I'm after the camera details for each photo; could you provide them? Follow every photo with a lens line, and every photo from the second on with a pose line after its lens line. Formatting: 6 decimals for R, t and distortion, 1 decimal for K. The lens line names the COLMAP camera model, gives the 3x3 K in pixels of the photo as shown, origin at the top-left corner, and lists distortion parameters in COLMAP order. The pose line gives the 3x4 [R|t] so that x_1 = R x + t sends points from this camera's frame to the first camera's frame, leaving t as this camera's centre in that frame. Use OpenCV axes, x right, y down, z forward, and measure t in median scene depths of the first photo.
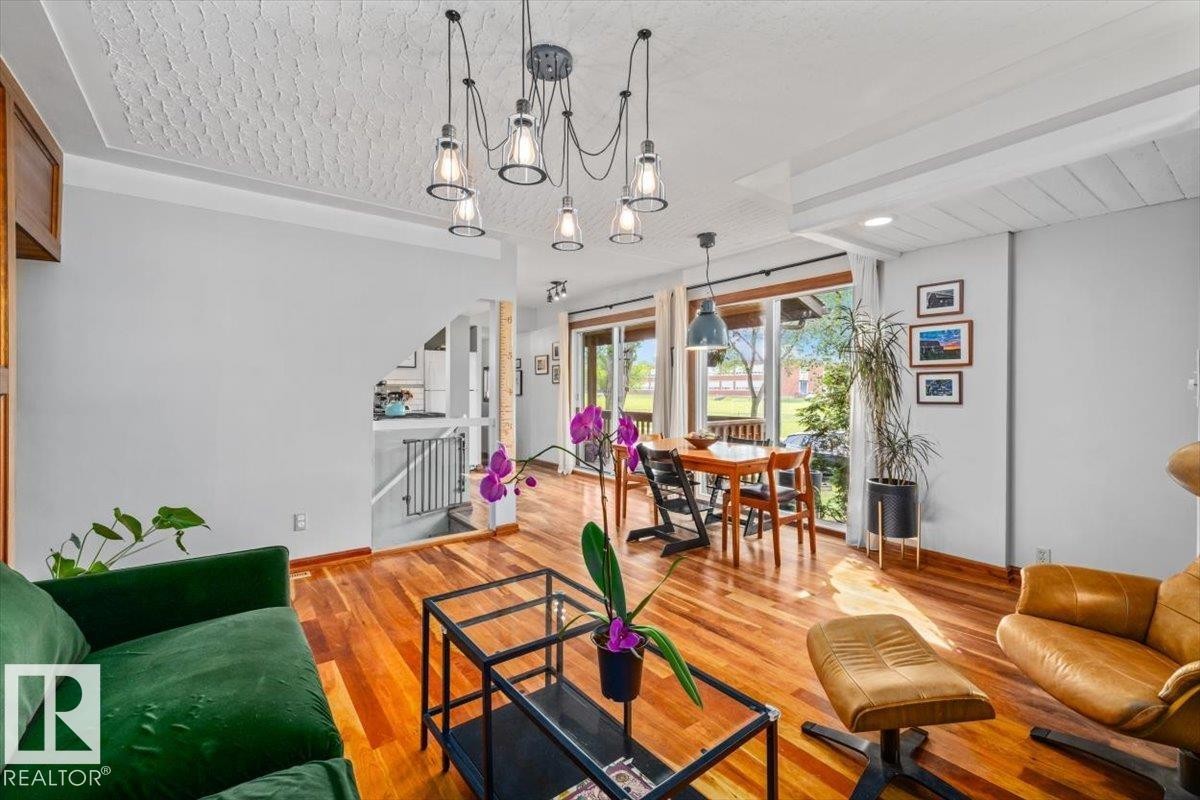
lens RADIAL K [[517.4, 0, 599.0], [0, 517.4, 389.4], [0, 0, 1]] dist [0.001067, 0.000600]
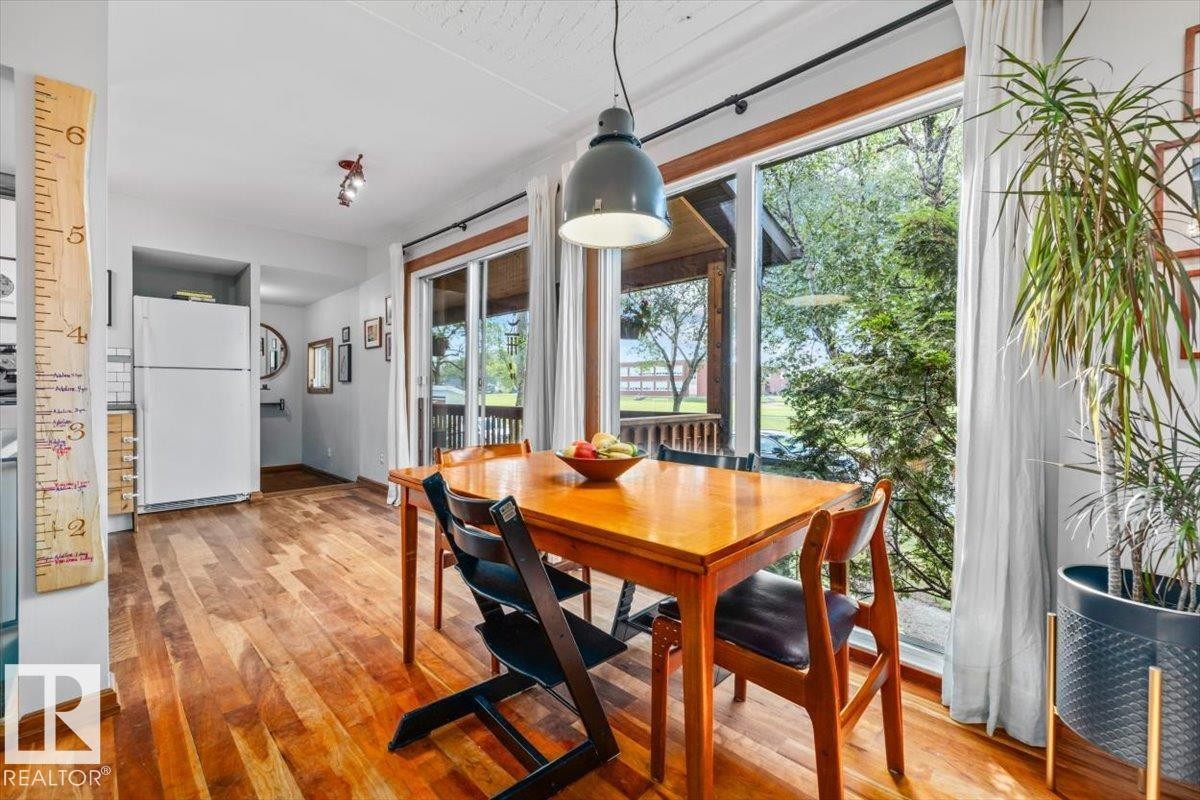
lens RADIAL K [[517.4, 0, 599.0], [0, 517.4, 389.4], [0, 0, 1]] dist [0.001067, 0.000600]
pose [[0.988813, 0.005456, 0.149058, 0.083703], [-0.004745, 0.999976, -0.005127, 0.027456], [-0.149083, 0.004362, 0.988815, 0.365395]]
